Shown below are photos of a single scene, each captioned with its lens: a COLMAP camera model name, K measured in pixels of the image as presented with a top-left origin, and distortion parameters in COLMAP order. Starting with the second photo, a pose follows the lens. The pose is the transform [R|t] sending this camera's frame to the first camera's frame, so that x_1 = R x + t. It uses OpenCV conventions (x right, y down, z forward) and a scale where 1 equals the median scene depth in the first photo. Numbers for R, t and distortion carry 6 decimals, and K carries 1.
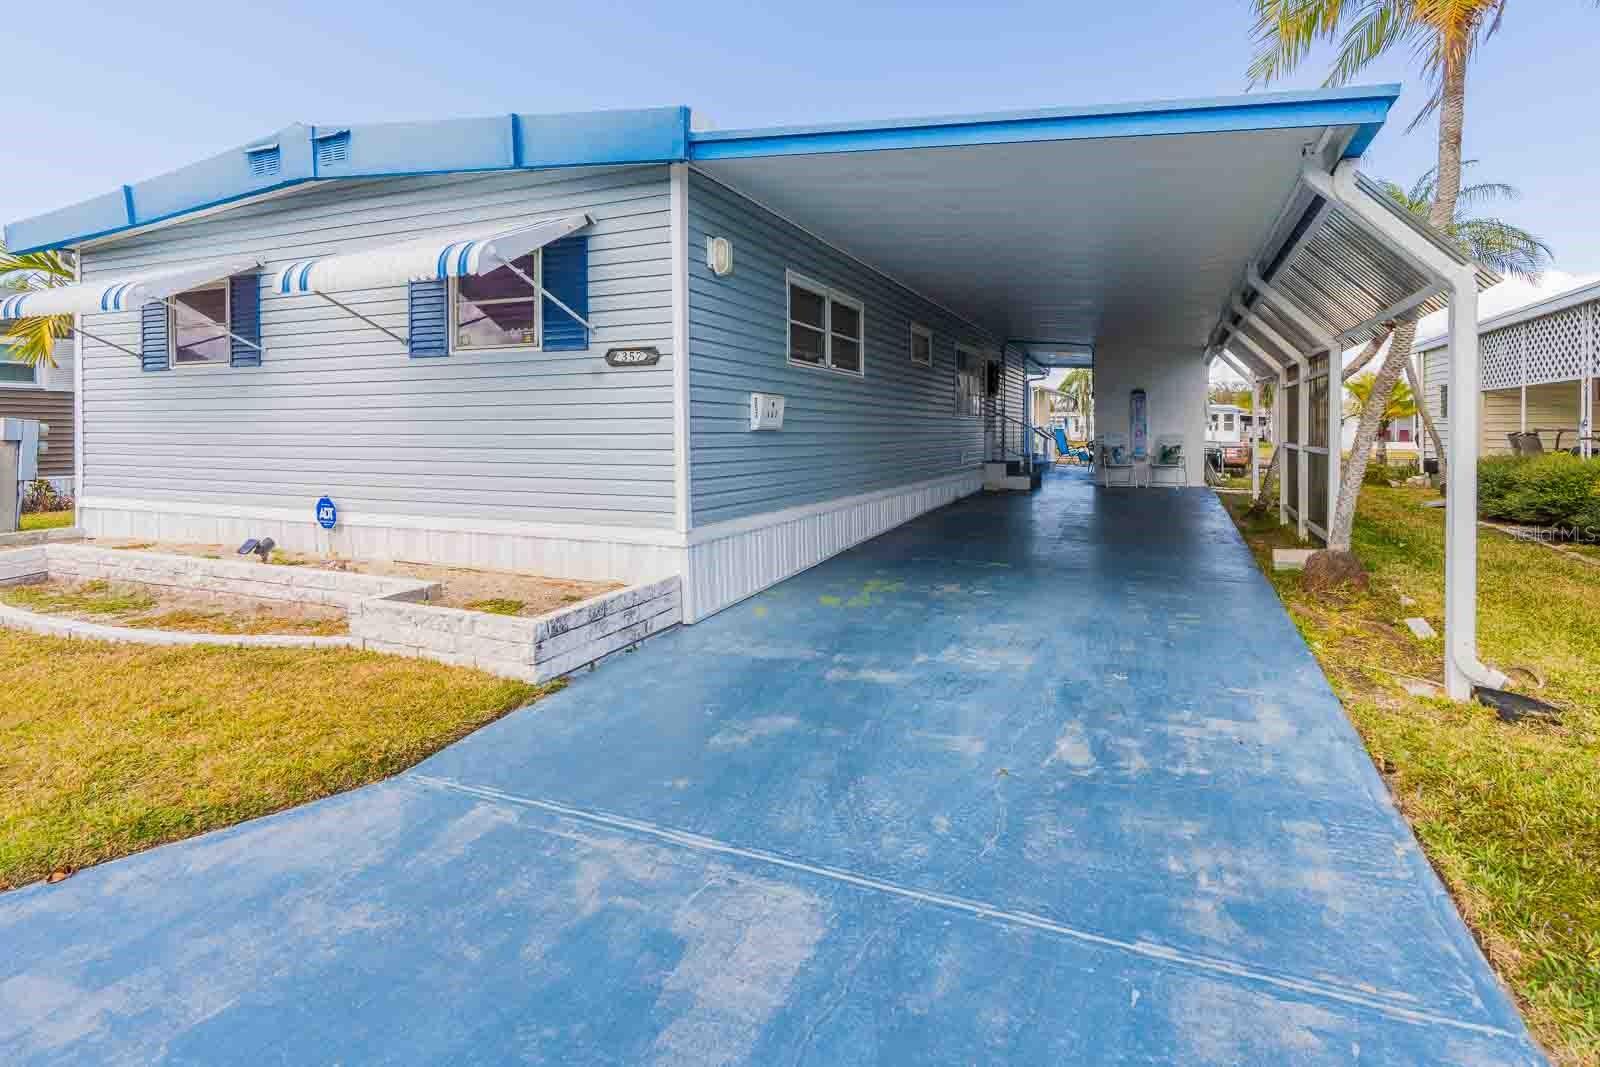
lens RADIAL K [[668.4, 0, 910.8], [0, 668.4, 435.2], [0, 0, 1]] dist [-0.002650, 0.000032]
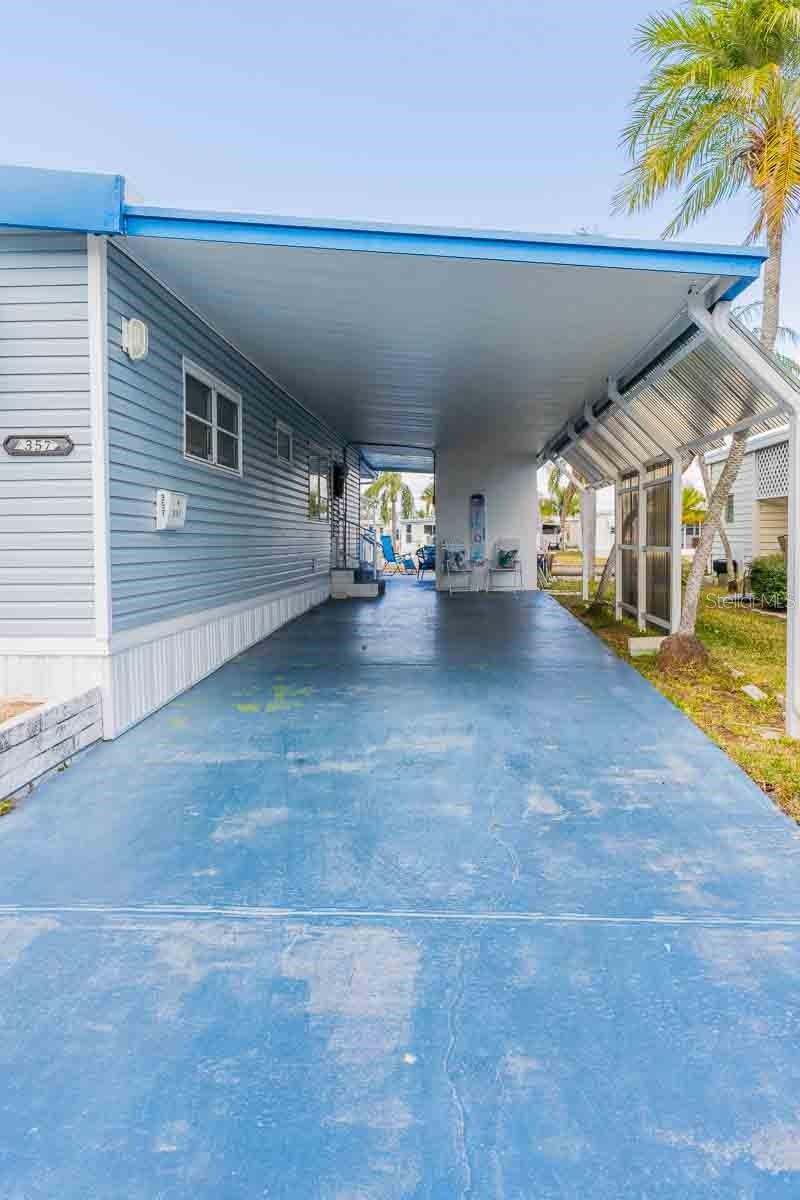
lens RADIAL K [[754.8, 0, 403.4], [0, 754.8, 552.4], [0, 0, 1]] dist [0.003506, 0.000686]
pose [[0.952160, -0.009291, 0.305458, -0.283661], [0.007296, 0.999944, 0.007671, 0.022177], [-0.305512, -0.005075, 0.952175, -0.119445]]
